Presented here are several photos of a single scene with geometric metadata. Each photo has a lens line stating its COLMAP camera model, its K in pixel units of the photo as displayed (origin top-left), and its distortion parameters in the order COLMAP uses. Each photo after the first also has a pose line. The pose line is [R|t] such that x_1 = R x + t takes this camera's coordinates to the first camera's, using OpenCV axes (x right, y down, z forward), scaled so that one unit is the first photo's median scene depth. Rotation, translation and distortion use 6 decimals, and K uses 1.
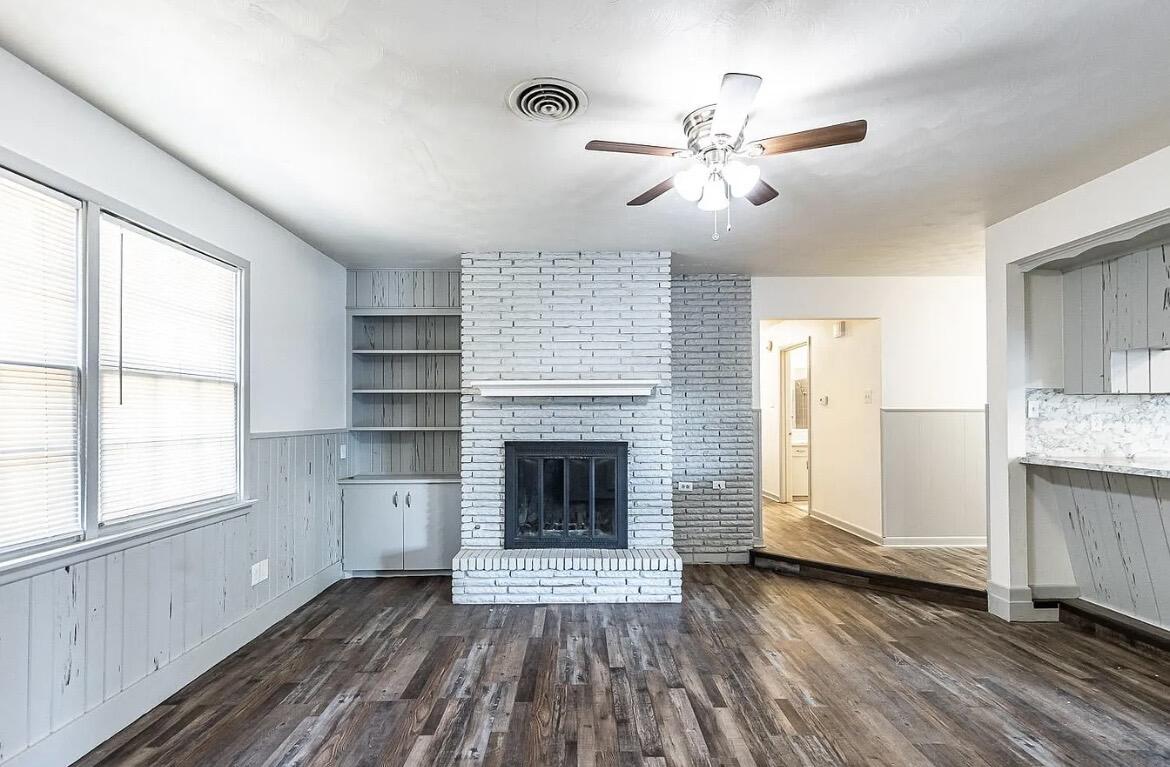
lens RADIAL K [[533.4, 0, 582.8], [0, 533.4, 408.2], [0, 0, 1]] dist [0.016444, -0.000475]
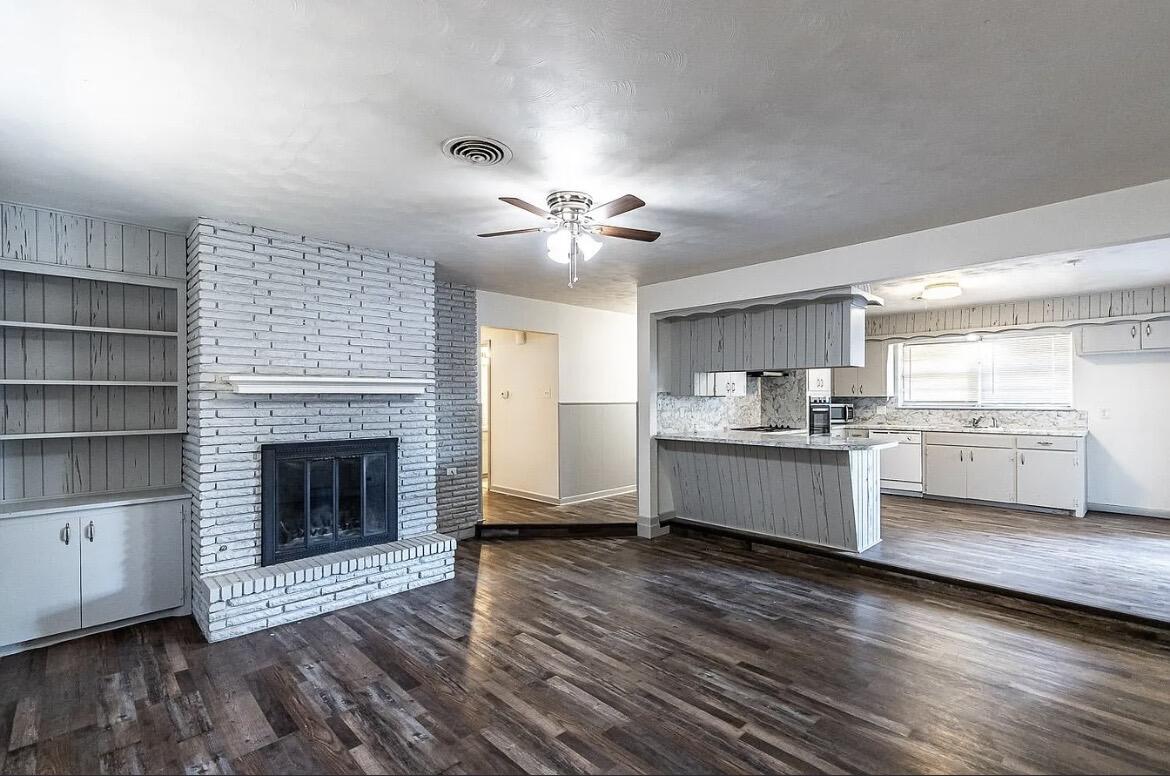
lens RADIAL K [[530.7, 0, 584.1], [0, 530.7, 397.3], [0, 0, 1]] dist [0.014649, -0.000056]
pose [[0.727954, 0.001360, 0.685625, -0.360170], [-0.008308, 0.999942, 0.006838, -0.025659], [-0.685576, -0.010674, 0.727923, -0.001408]]
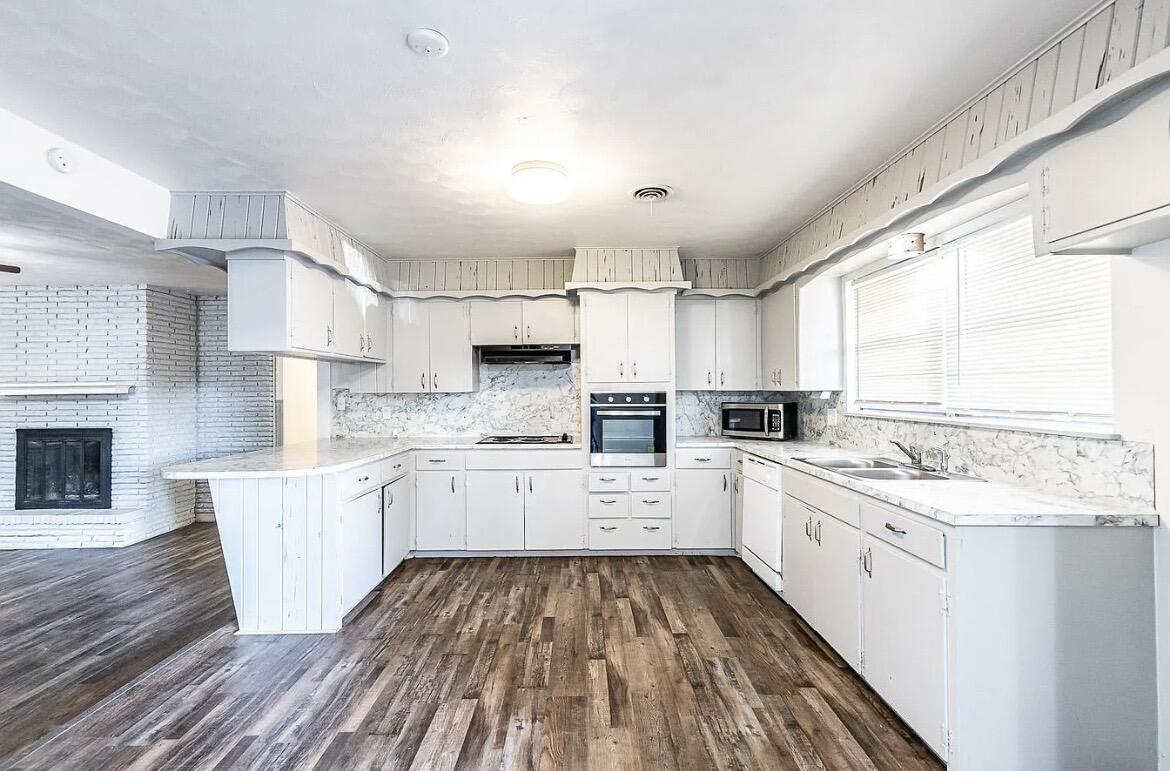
lens RADIAL K [[522.1, 0, 585.0], [0, 522.1, 385.5], [0, 0, 1]] dist [0.001293, 0.000380]
pose [[0.999966, -0.008175, -0.000876, 1.263254], [0.008180, 0.999947, 0.006205, -0.041702], [0.000825, -0.006212, 0.999980, -0.298758]]
